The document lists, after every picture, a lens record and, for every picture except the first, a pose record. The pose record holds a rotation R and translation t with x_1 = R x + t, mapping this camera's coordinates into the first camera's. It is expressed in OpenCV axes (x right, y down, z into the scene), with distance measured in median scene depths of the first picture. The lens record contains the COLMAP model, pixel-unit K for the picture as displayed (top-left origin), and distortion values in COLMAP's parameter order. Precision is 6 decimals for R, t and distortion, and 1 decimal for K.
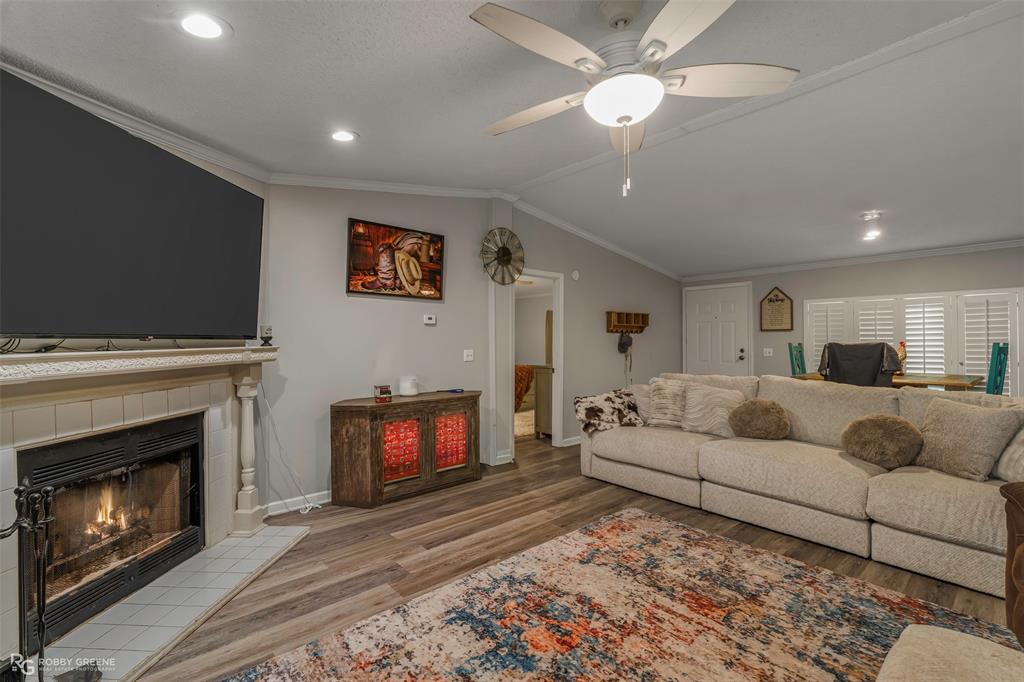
lens RADIAL K [[463.7, 0, 518.8], [0, 463.7, 337.6], [0, 0, 1]] dist [-0.008374, 0.001298]
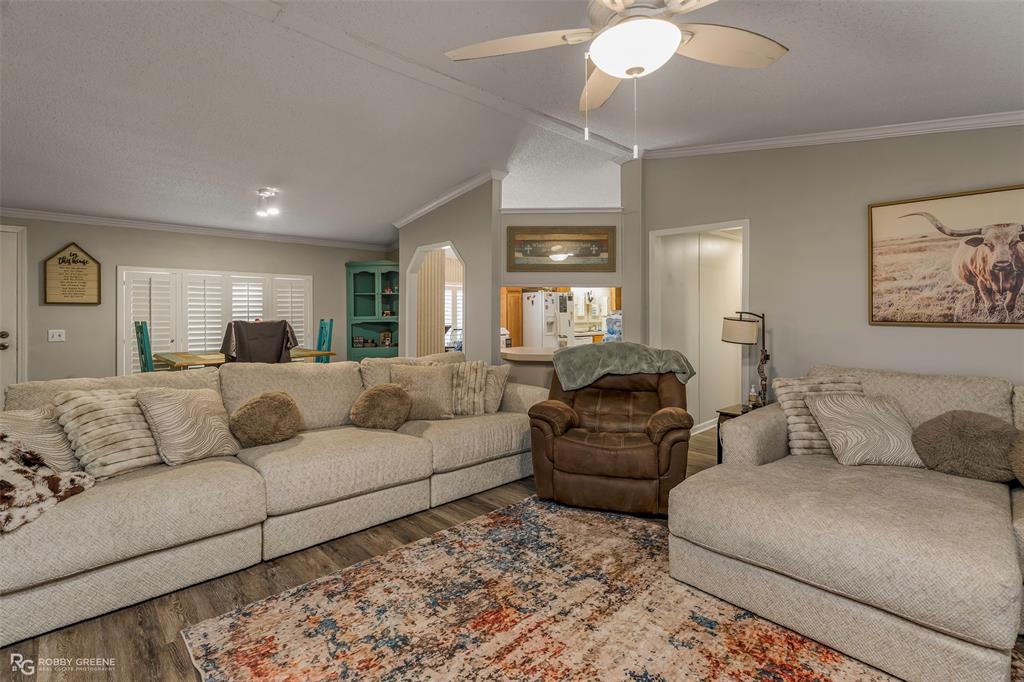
lens RADIAL K [[463.7, 0, 509.8], [0, 463.7, 312.3], [0, 0, 1]] dist [-0.008374, 0.001298]
pose [[-0.027019, 0.001670, 0.999634, -0.388330], [-0.007080, 0.999973, -0.001862, -0.012818], [-0.999610, -0.007127, -0.027006, 0.778185]]
